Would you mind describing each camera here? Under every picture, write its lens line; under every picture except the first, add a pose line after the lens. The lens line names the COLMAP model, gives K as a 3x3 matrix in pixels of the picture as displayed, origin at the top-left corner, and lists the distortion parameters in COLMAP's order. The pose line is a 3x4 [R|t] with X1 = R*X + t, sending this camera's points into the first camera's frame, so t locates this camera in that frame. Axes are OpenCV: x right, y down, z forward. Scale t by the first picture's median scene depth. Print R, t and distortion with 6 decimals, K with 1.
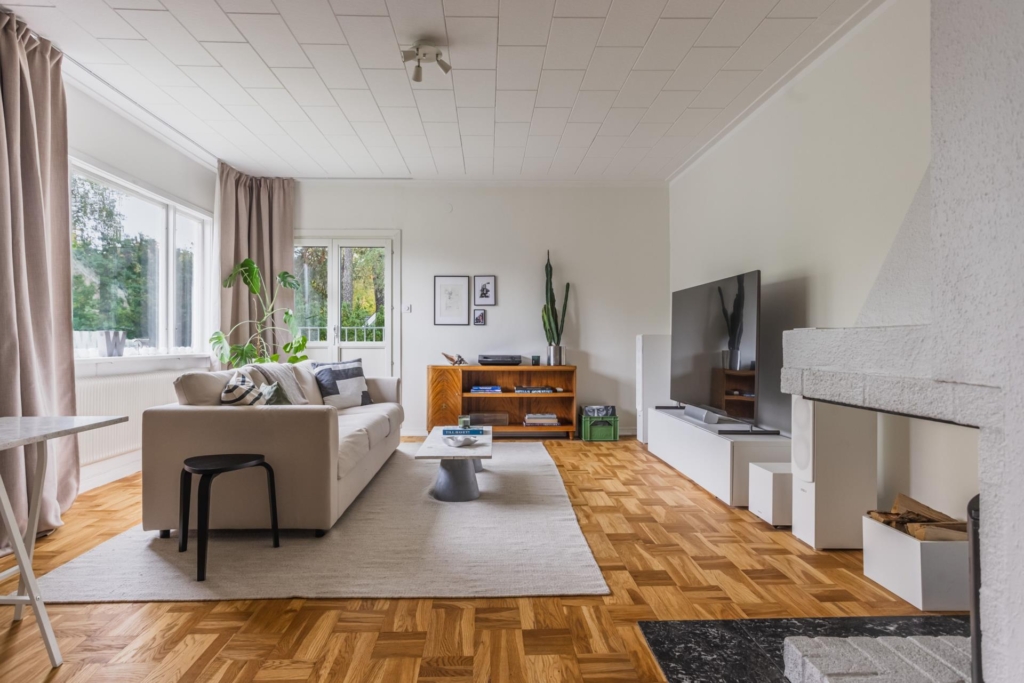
lens RADIAL K [[613.3, 0, 509.2], [0, 613.3, 343.1], [0, 0, 1]] dist [0.004682, 0.000385]
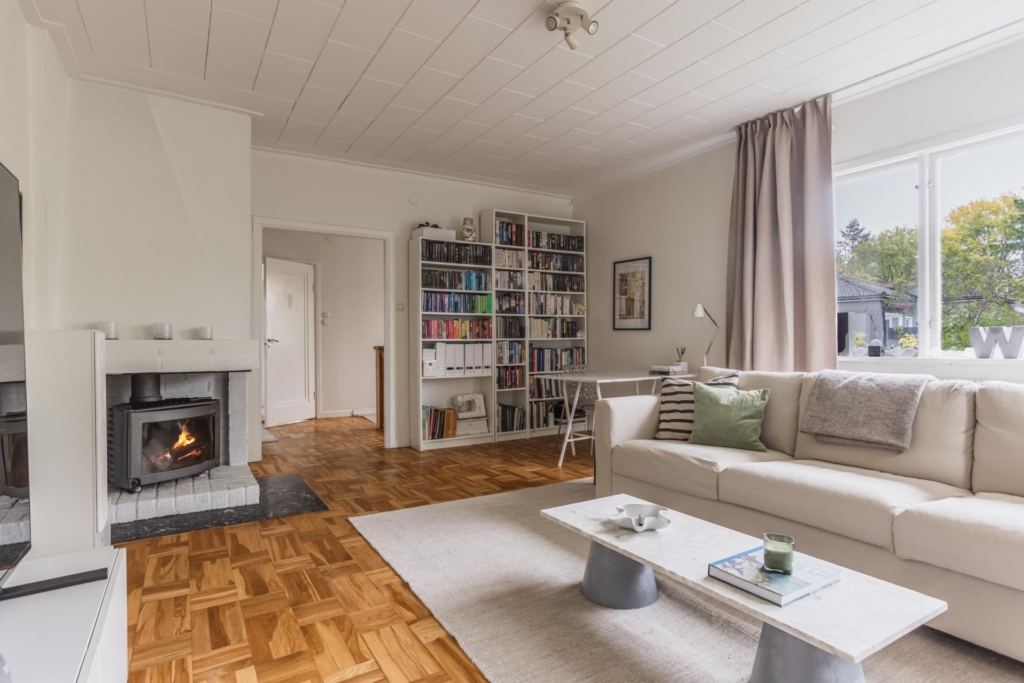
lens RADIAL K [[538.3, 0, 506.9], [0, 538.3, 337.6], [0, 0, 1]] dist [0.000872, 0.002746]
pose [[-0.876396, 0.001056, -0.481590, 0.395578], [0.004112, 0.999978, -0.005290, -0.011551], [0.481574, -0.006616, -0.876381, 2.027889]]
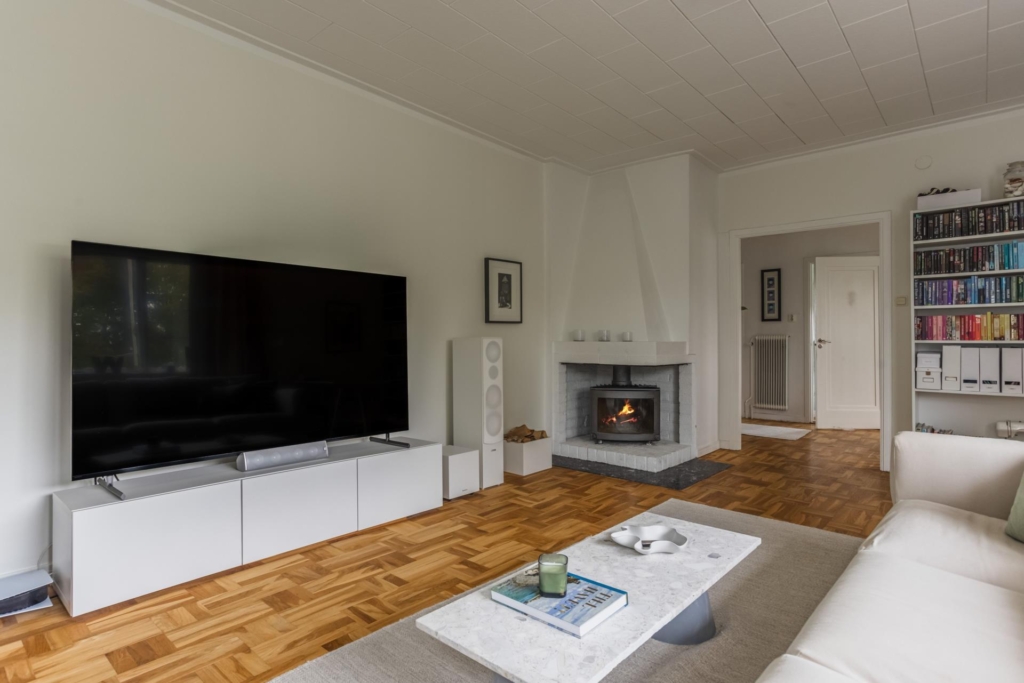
lens RADIAL K [[538.3, 0, 505.2], [0, 538.3, 345.1], [0, 0, 1]] dist [0.000872, 0.002746]
pose [[-0.724033, -0.002531, 0.689761, -0.454077], [0.002176, 0.999980, 0.005952, -0.017065], [-0.689762, 0.005810, -0.724013, 2.086911]]
